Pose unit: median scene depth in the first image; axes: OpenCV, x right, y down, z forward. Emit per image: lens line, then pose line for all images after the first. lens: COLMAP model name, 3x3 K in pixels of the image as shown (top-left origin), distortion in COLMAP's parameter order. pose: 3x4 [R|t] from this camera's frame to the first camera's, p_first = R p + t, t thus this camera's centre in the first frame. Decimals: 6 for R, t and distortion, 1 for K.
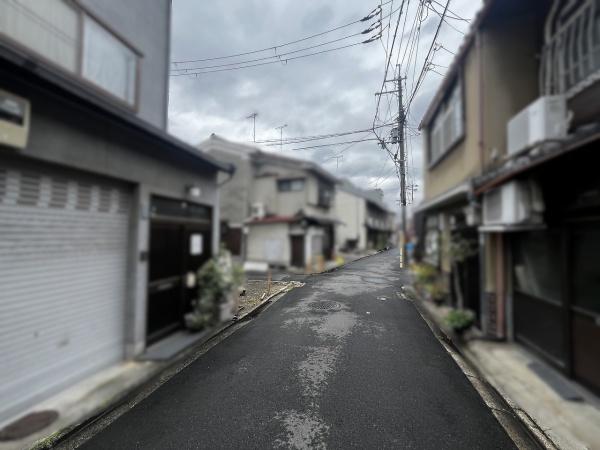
lens RADIAL K [[244.0, 0, 300.5], [0, 244.0, 226.5], [0, 0, 1]] dist [-0.002392, -0.000198]
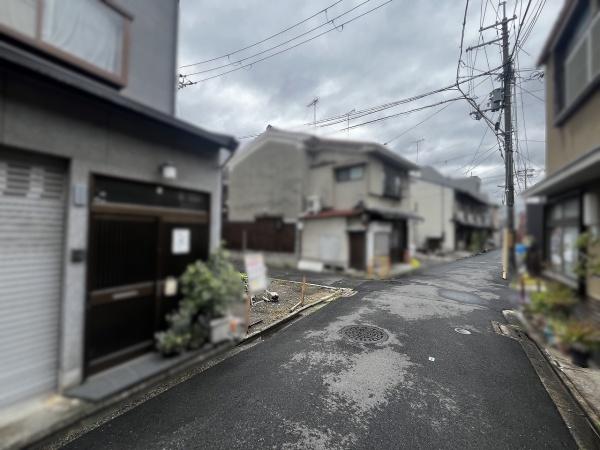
lens RADIAL K [[244.0, 0, 299.9], [0, 244.0, 225.7], [0, 0, 1]] dist [-0.002392, -0.000198]
pose [[0.950166, 0.002679, -0.311734, 0.143619], [0.000640, 0.999944, 0.010544, 0.012422], [0.311744, -0.010218, 0.950111, 0.301354]]
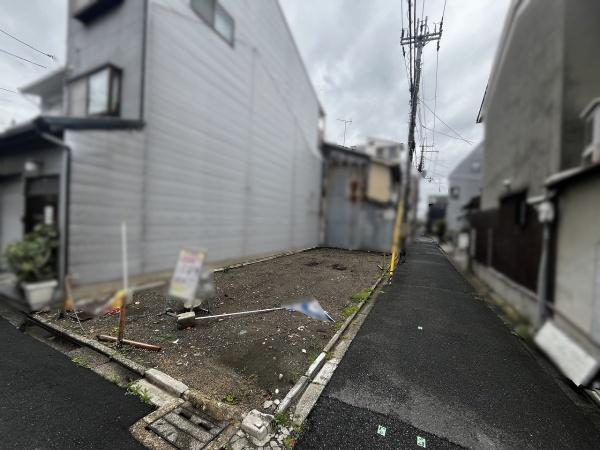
lens RADIAL K [[244.0, 0, 300.5], [0, 244.0, 225.1], [0, 0, 1]] dist [-0.002392, -0.000198]
pose [[-0.203053, 0.000877, -0.979167, 0.292217], [-0.010025, 0.999945, 0.002975, 0.079424], [0.979116, 0.010420, -0.203033, 1.807309]]
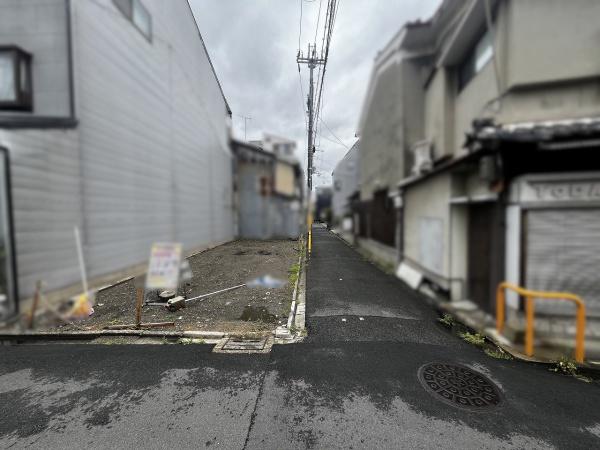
lens RADIAL K [[244.0, 0, 300.2], [0, 244.0, 225.2], [0, 0, 1]] dist [-0.002392, -0.000198]
pose [[0.220504, 0.032918, -0.974830, 0.566070], [0.049408, 0.997770, 0.044869, 0.075048], [0.974134, -0.058059, 0.218386, 1.591566]]
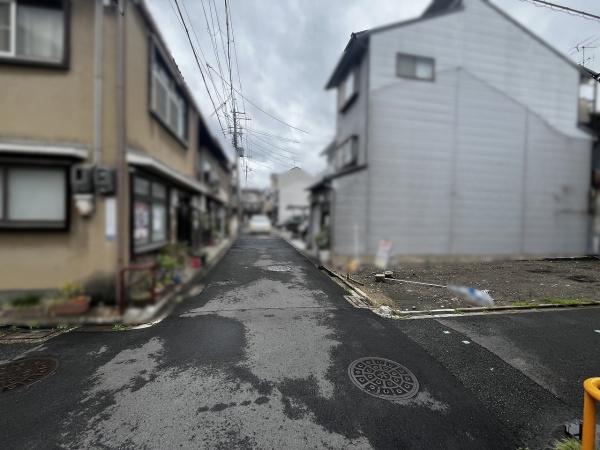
lens RADIAL K [[244.0, 0, 300.5], [0, 244.0, 224.5], [0, 0, 1]] dist [-0.002392, -0.000198]
pose [[-0.908948, -0.015407, -0.416624, 0.555951], [-0.011705, 0.999866, -0.011440, 0.106790], [0.416744, -0.005522, -0.909007, 2.299410]]
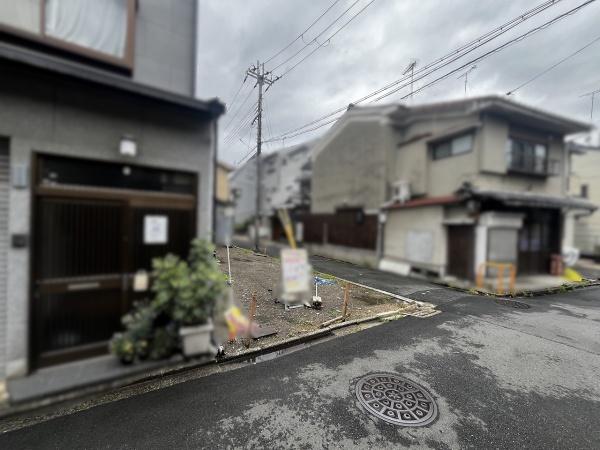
lens RADIAL K [[244.0, 0, 299.9], [0, 244.0, 225.4], [0, 0, 1]] dist [-0.002392, -0.000198]
pose [[0.728732, 0.022457, -0.684431, 0.259008], [0.000491, 0.999445, 0.033316, 0.031558], [0.684799, -0.024614, 0.728316, 0.627849]]
